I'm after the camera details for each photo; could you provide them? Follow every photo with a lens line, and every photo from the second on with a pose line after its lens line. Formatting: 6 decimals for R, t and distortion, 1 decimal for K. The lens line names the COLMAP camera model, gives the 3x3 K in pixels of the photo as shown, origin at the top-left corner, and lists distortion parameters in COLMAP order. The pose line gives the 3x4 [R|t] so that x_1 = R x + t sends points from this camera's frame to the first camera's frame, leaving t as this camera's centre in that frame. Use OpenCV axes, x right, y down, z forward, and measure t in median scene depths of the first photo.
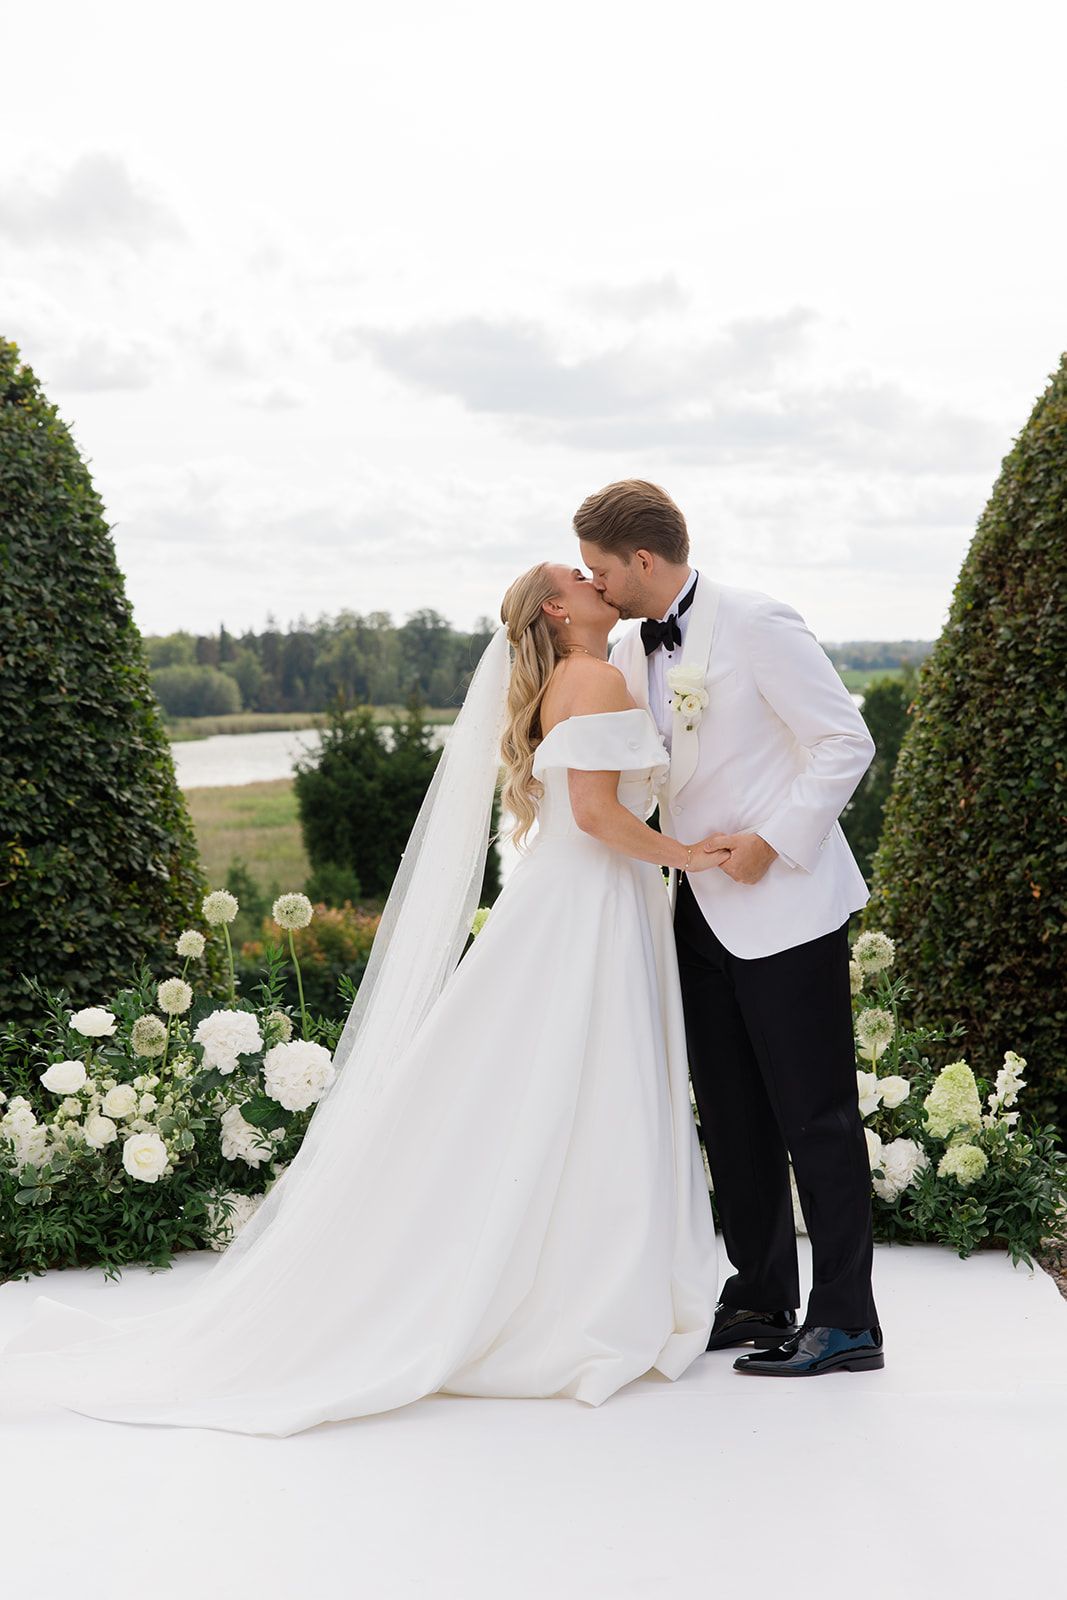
lens RADIAL K [[2624.0, 0, 523.1], [0, 2624.0, 831.0], [0, 0, 1]] dist [0.215704, 0.000000]
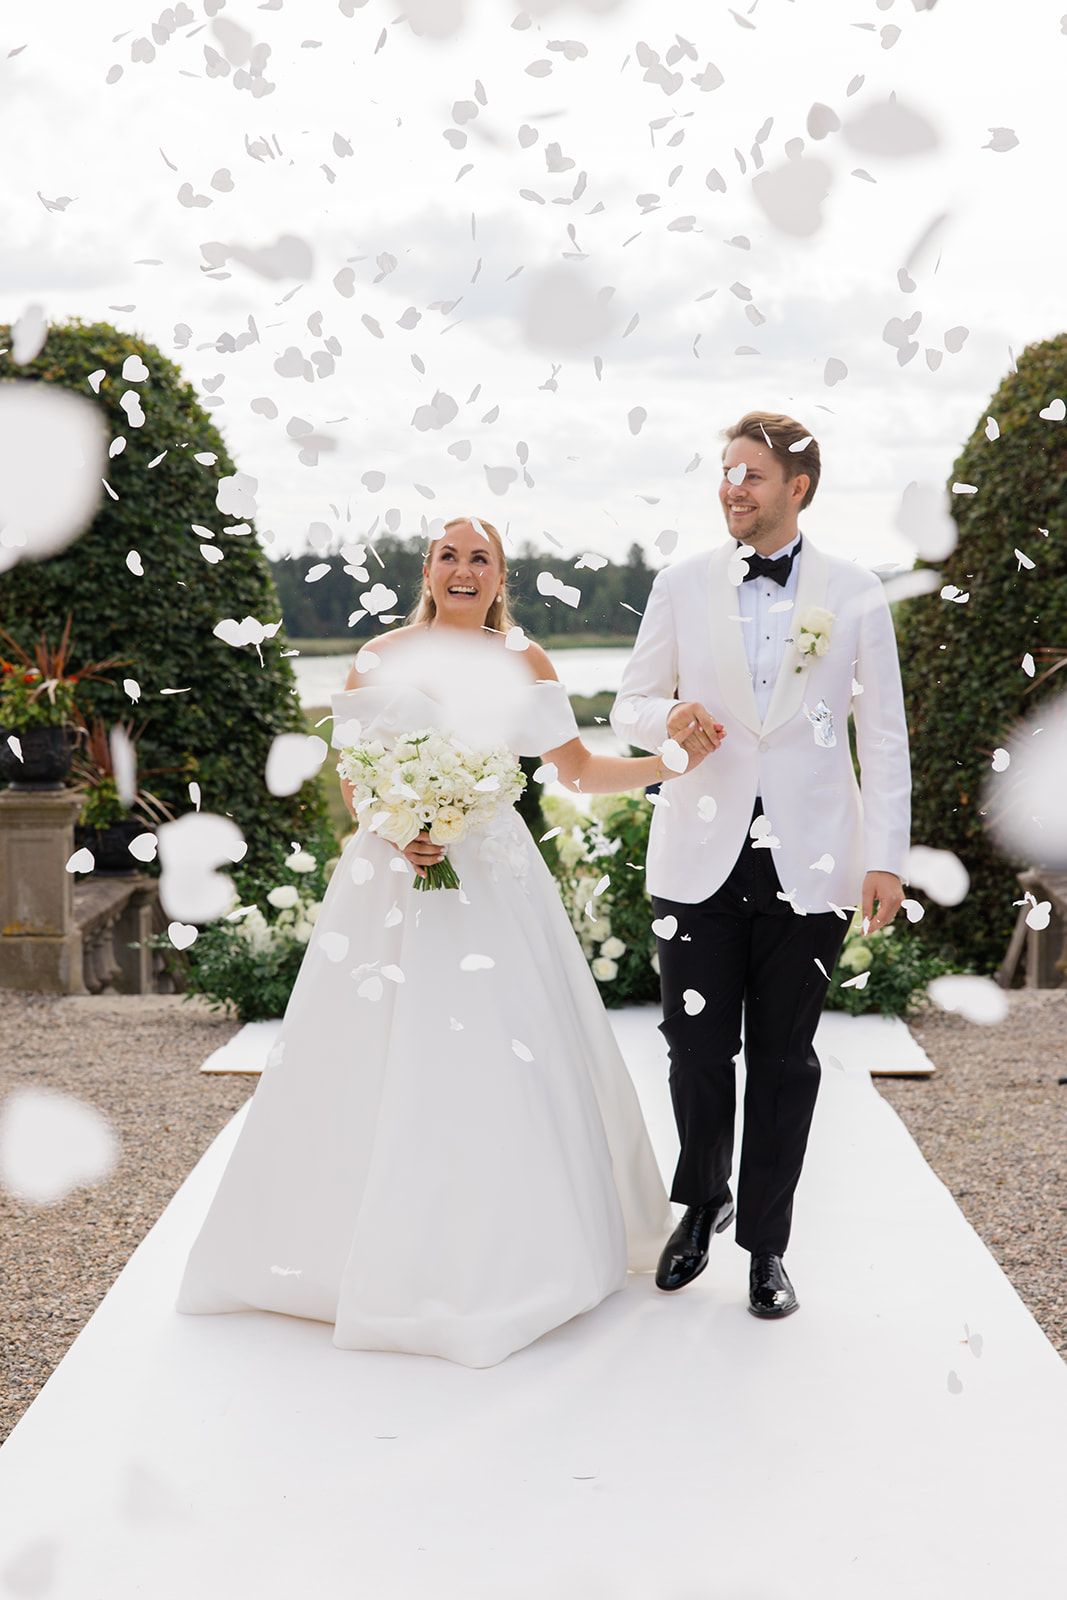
lens RADIAL K [[3101.4, 0, 518.6], [0, 3101.4, 883.4], [0, 0, 1]] dist [0.155749, 0.000000]
pose [[0.999860, 0.011157, -0.012509, -0.007167], [-0.010689, 0.999263, 0.036869, 0.010196], [0.012911, -0.036730, 0.999242, -0.541634]]
